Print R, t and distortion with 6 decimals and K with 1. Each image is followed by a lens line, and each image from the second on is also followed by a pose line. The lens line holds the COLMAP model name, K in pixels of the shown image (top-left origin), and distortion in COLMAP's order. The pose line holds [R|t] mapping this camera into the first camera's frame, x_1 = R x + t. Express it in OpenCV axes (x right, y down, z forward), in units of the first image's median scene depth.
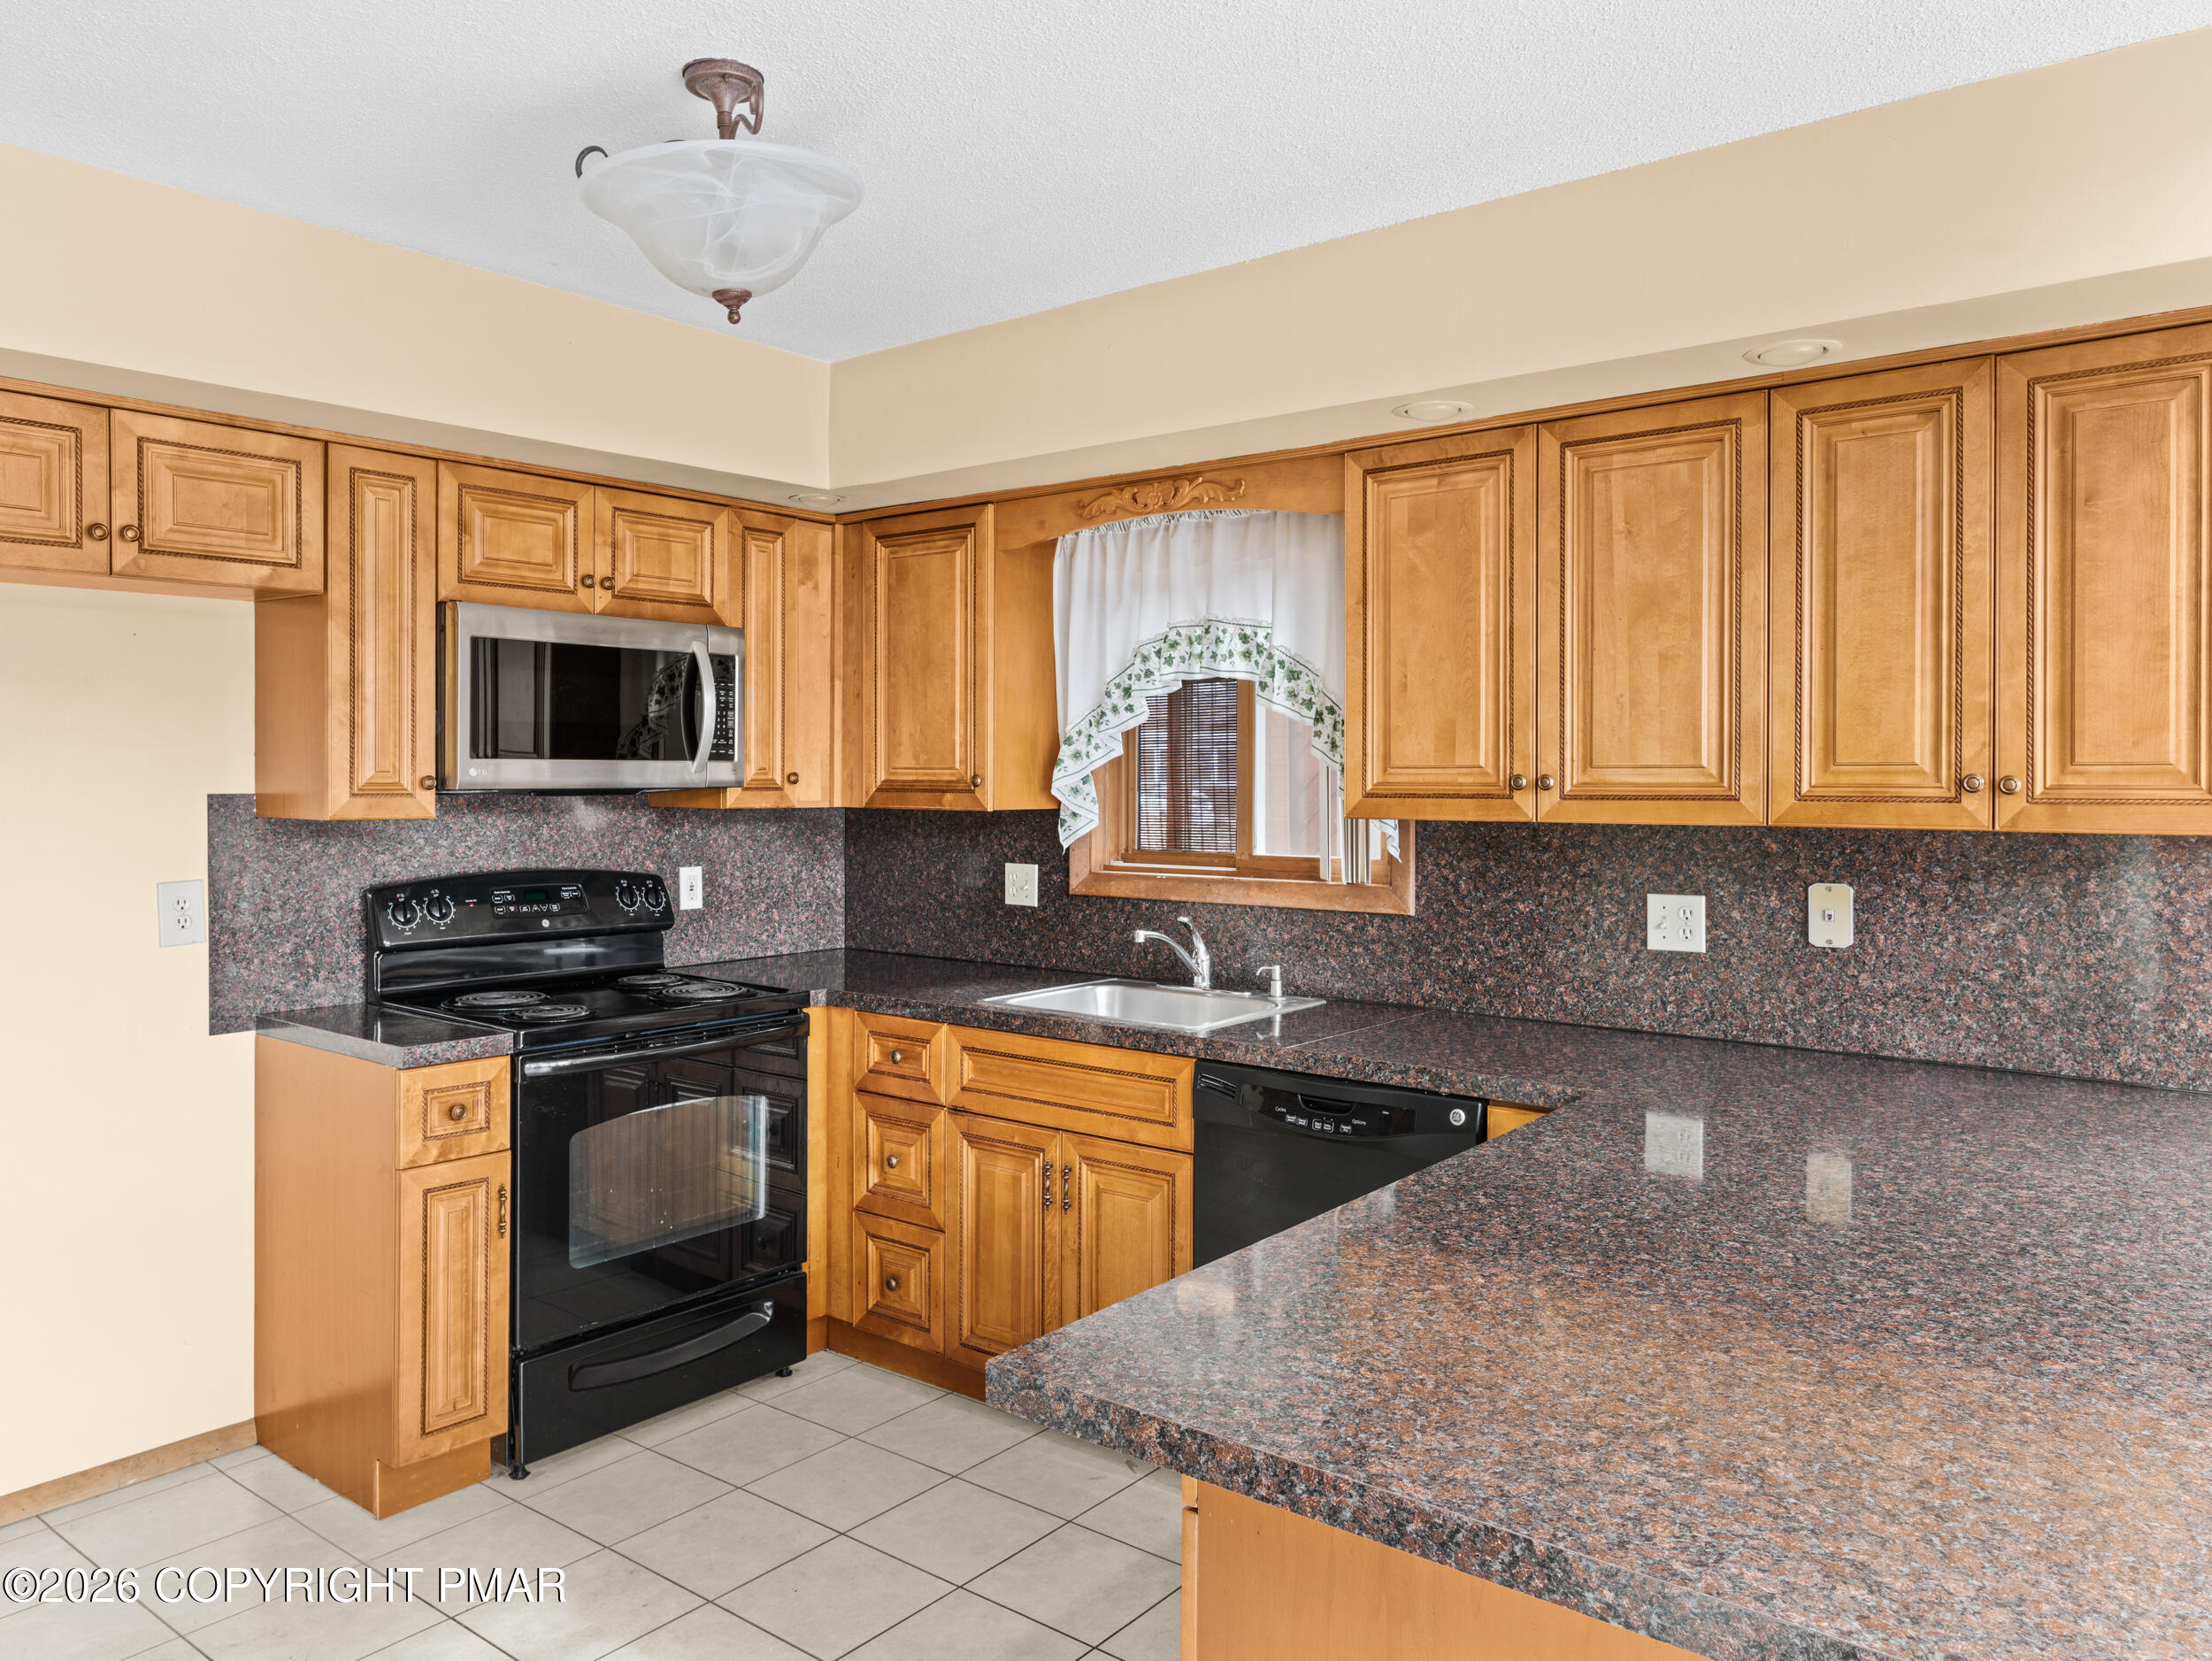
lens RADIAL K [[1547.3, 0, 1100.2], [0, 1547.3, 813.5], [0, 0, 1]] dist [-0.002801, 0.002502]
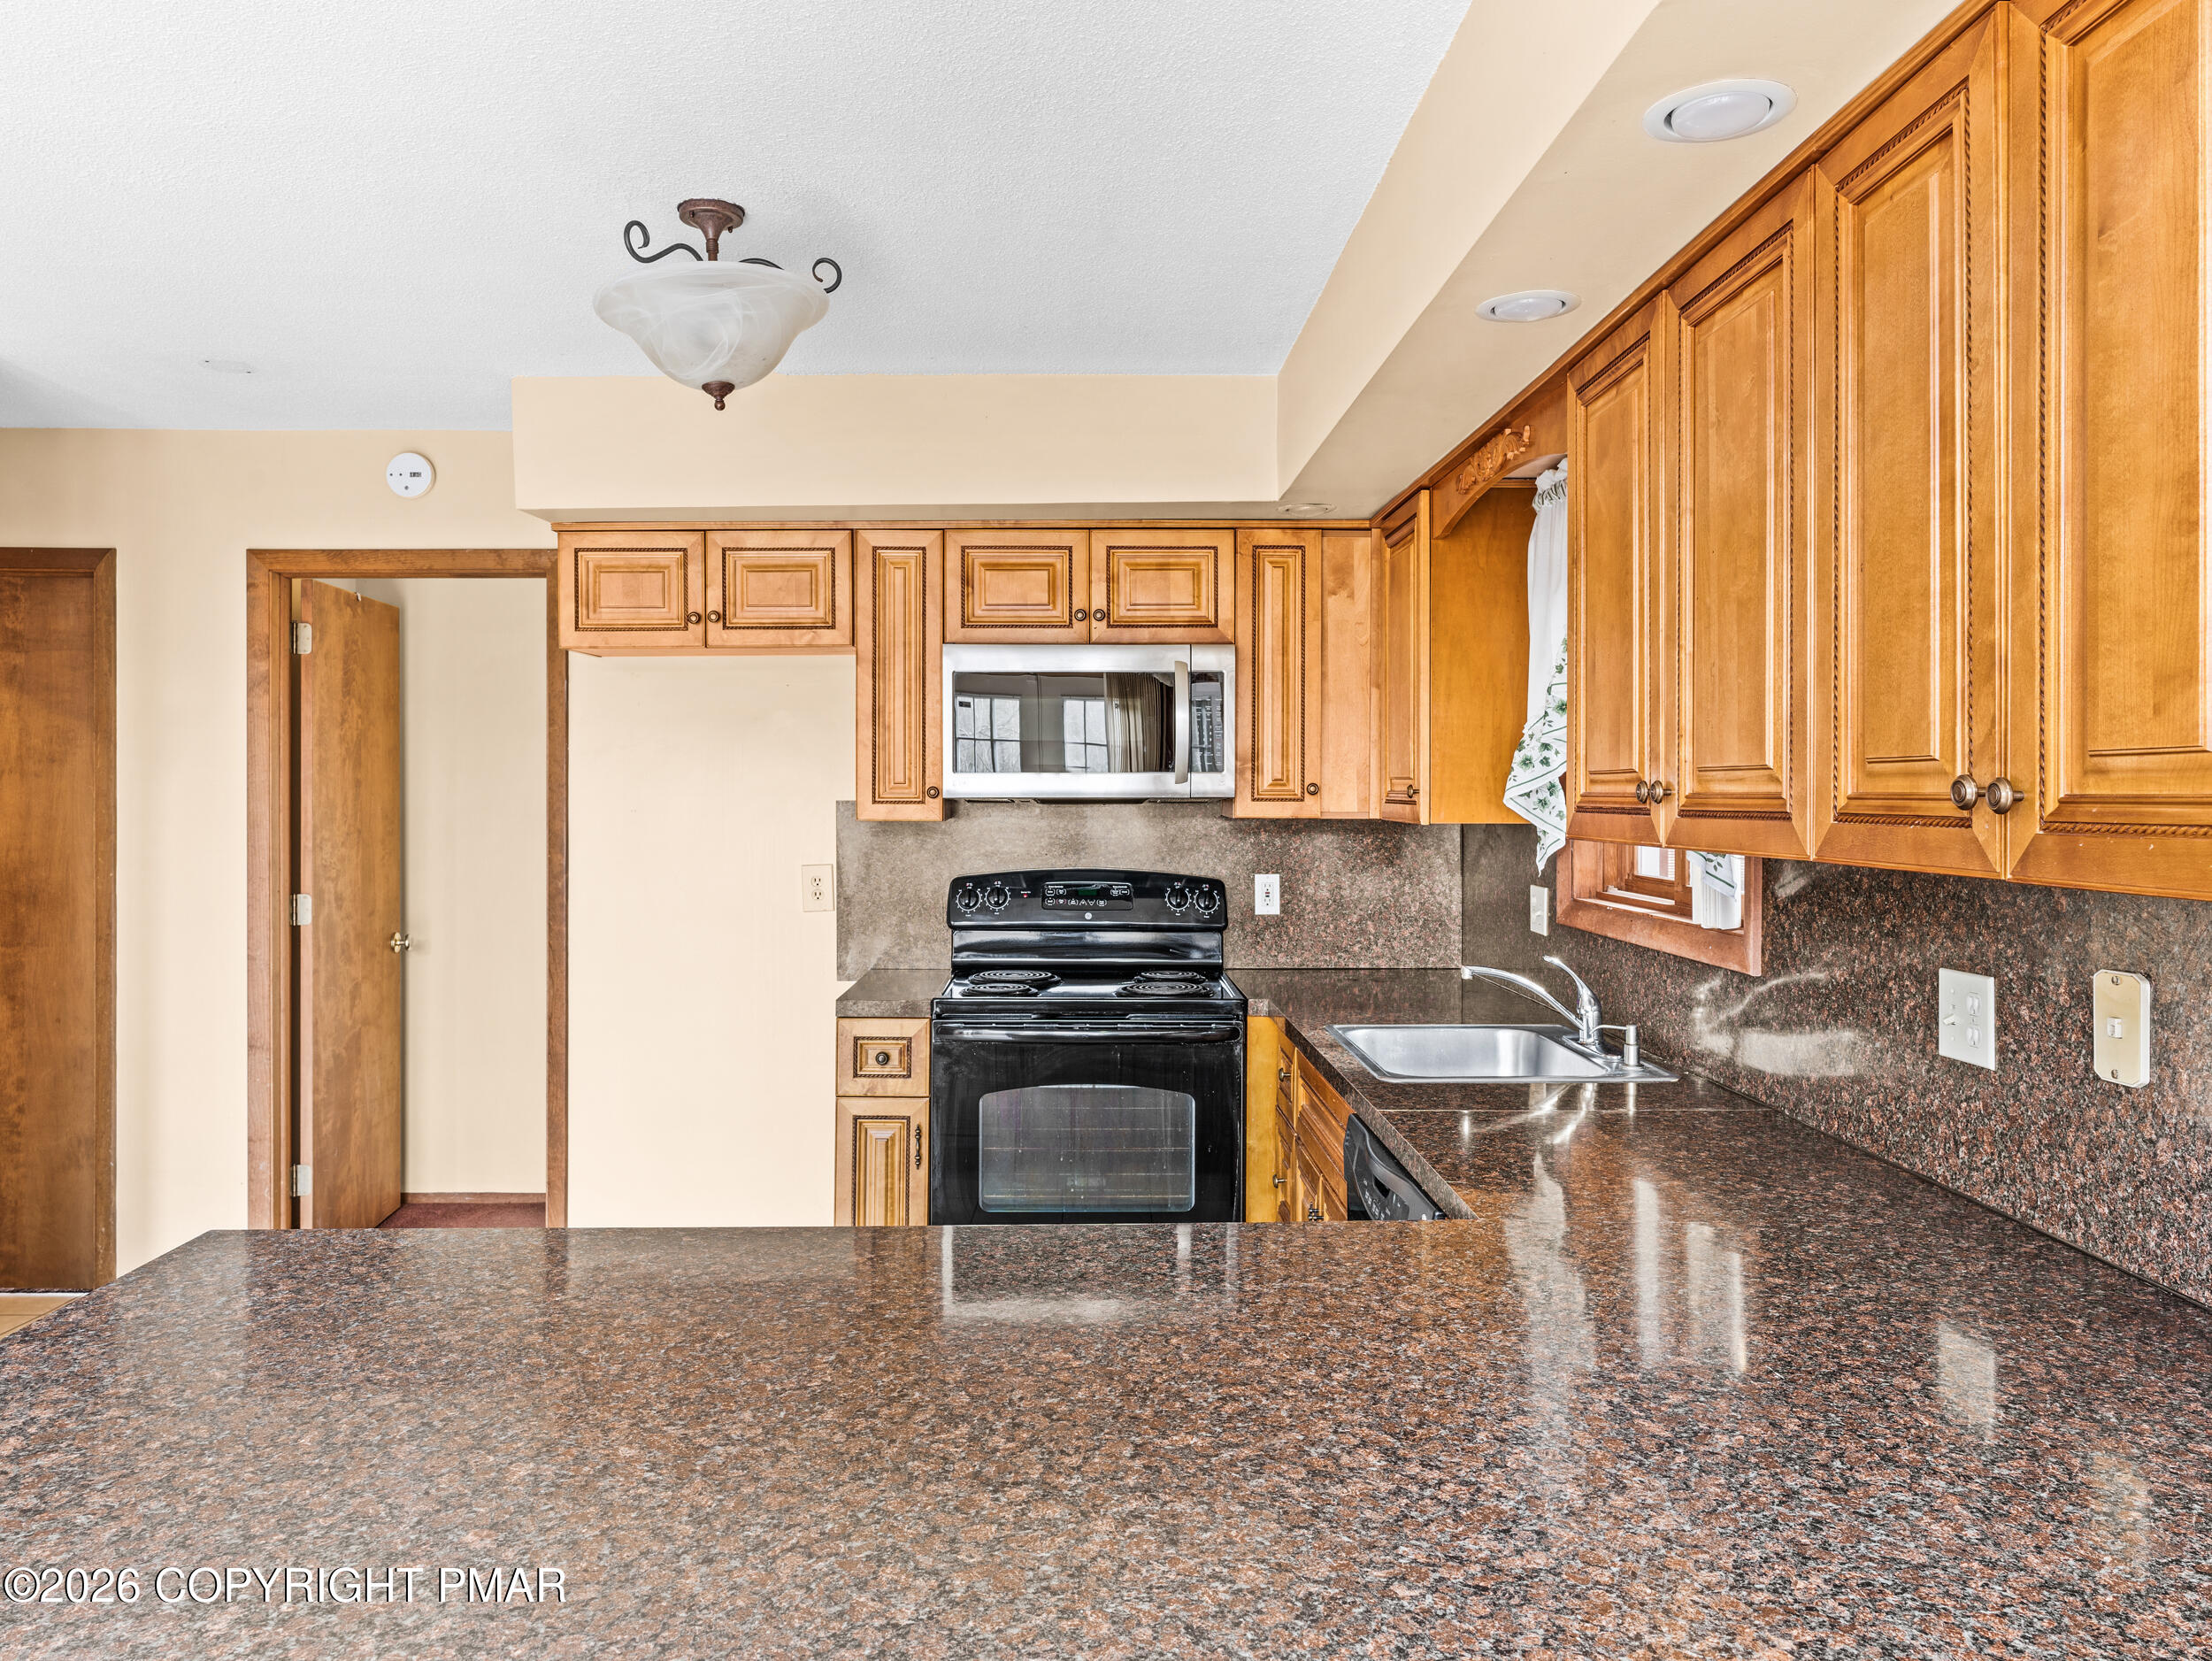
lens RADIAL K [[1547.3, 0, 1100.2], [0, 1547.3, 813.5], [0, 0, 1]] dist [-0.002801, 0.002502]
pose [[0.638475, 0.011142, -0.769562, 0.564625], [-0.018365, 0.999831, -0.000761, -0.004351], [0.769424, 0.014619, 0.638572, 0.296559]]
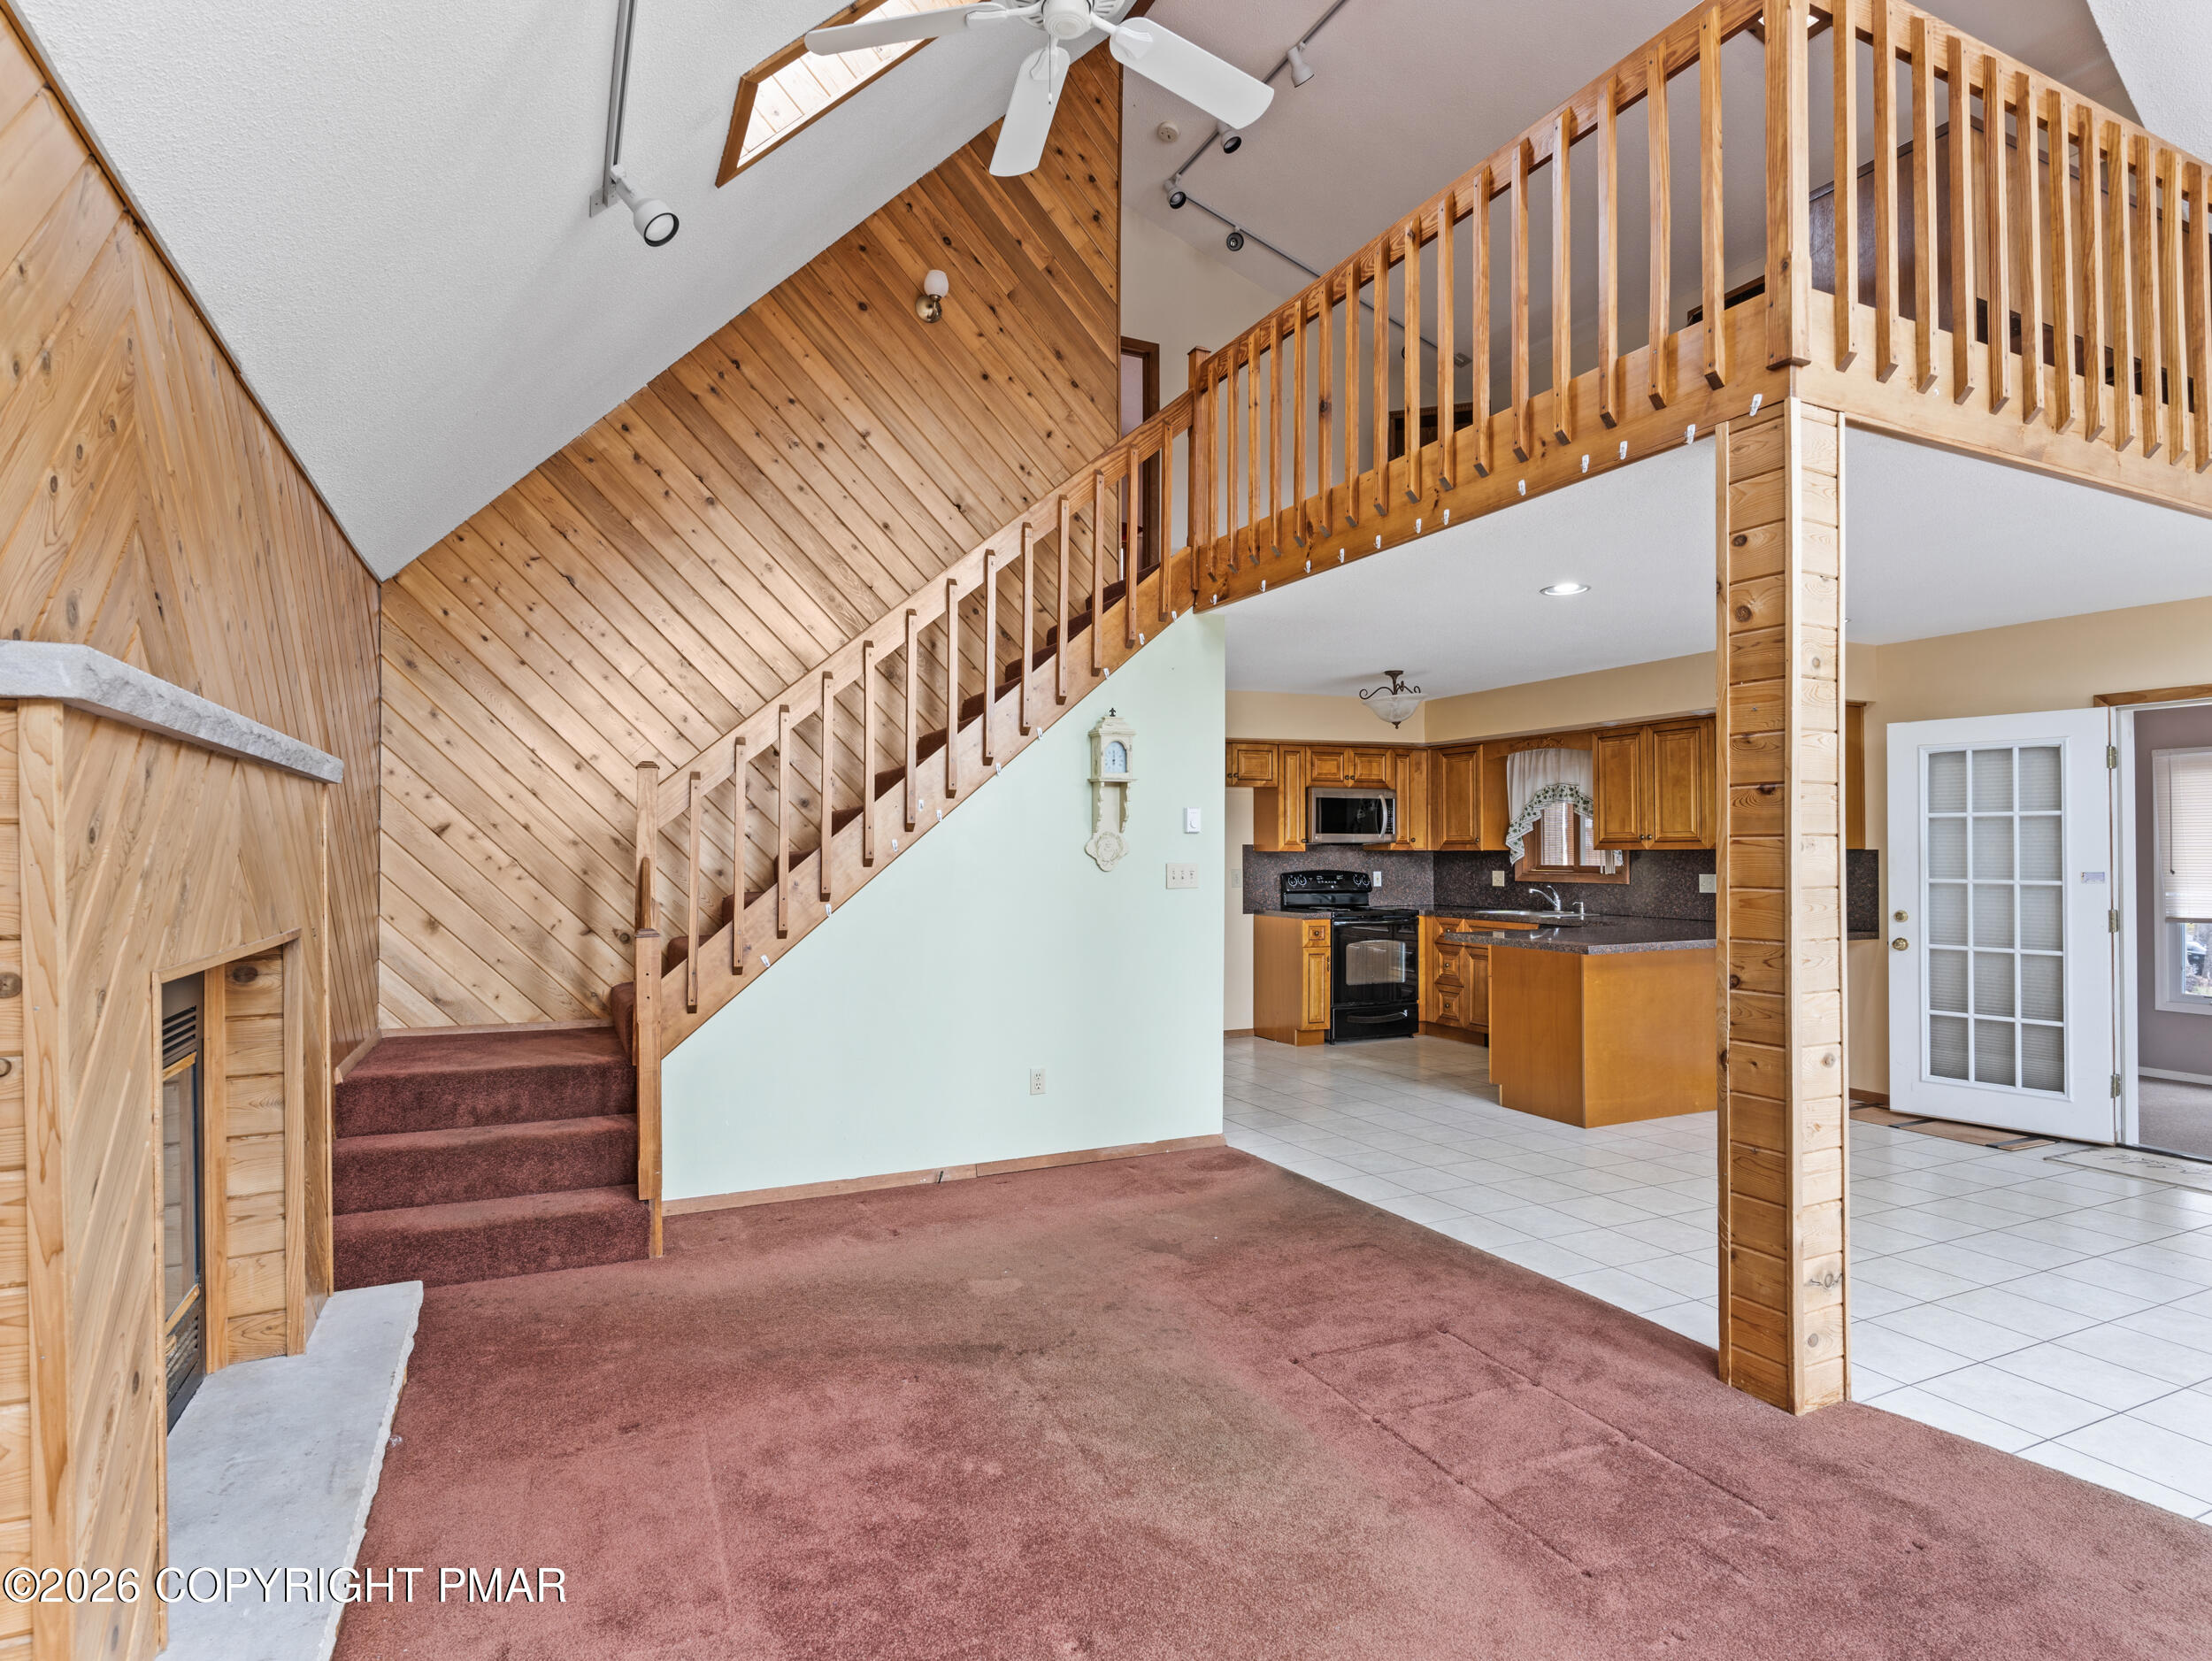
lens RADIAL K [[1187.7, 0, 1111.6], [0, 1187.7, 822.8], [0, 0, 1]] dist [0.001503, 0.000975]
pose [[0.900243, -0.014502, -0.435145, 0.300167], [-0.006385, 0.998898, -0.046501, 0.060278], [0.435340, 0.044640, 0.899159, -1.432972]]
